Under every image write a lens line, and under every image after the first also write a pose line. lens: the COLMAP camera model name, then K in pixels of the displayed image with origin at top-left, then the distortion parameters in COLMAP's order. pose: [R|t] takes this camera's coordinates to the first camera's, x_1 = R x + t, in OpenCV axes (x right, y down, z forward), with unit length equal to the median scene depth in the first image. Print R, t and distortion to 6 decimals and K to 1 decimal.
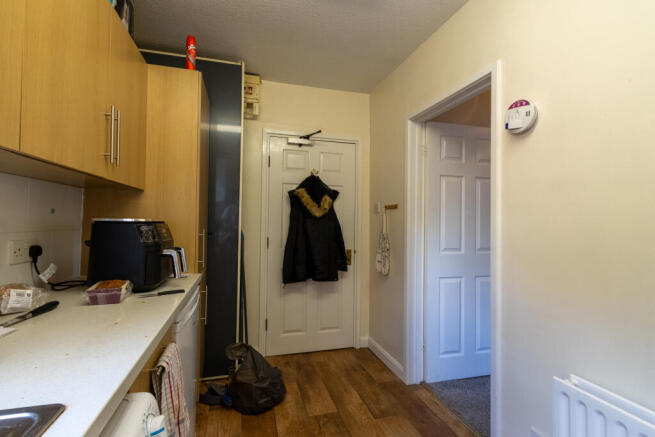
lens RADIAL K [[299.4, 0, 324.0], [0, 299.4, 213.6], [0, 0, 1]] dist [0.001302, 0.000287]
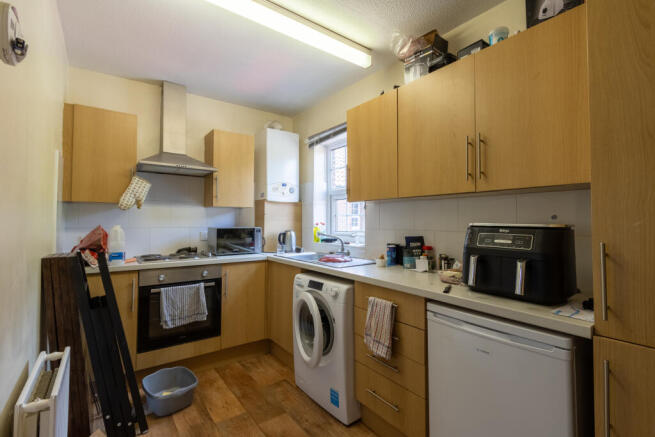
lens RADIAL K [[299.4, 0, 324.0], [0, 299.4, 213.6], [0, 0, 1]] dist [0.001302, 0.000287]
pose [[-0.934028, -0.021330, -0.356563, 0.446040], [-0.004101, 0.998790, -0.049006, 0.041493], [0.357177, -0.044311, -0.932985, 2.095073]]
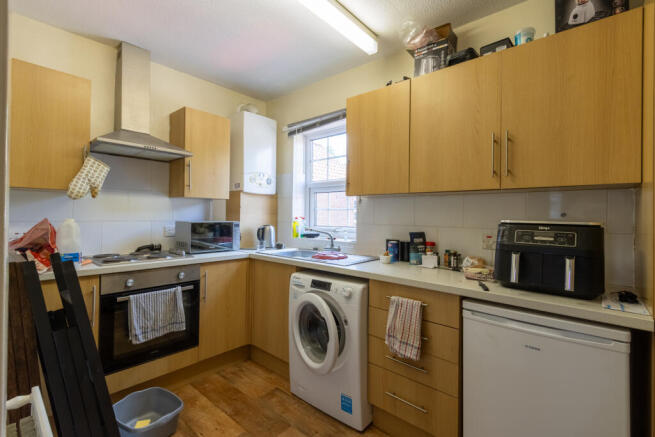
lens RADIAL K [[299.4, 0, 324.0], [0, 299.4, 213.6], [0, 0, 1]] dist [0.001302, 0.000287]
pose [[-0.837480, -0.023750, -0.545952, 0.615486], [-0.010060, 0.999556, -0.028051, 0.036505], [0.546376, -0.018000, -0.837347, 1.921728]]
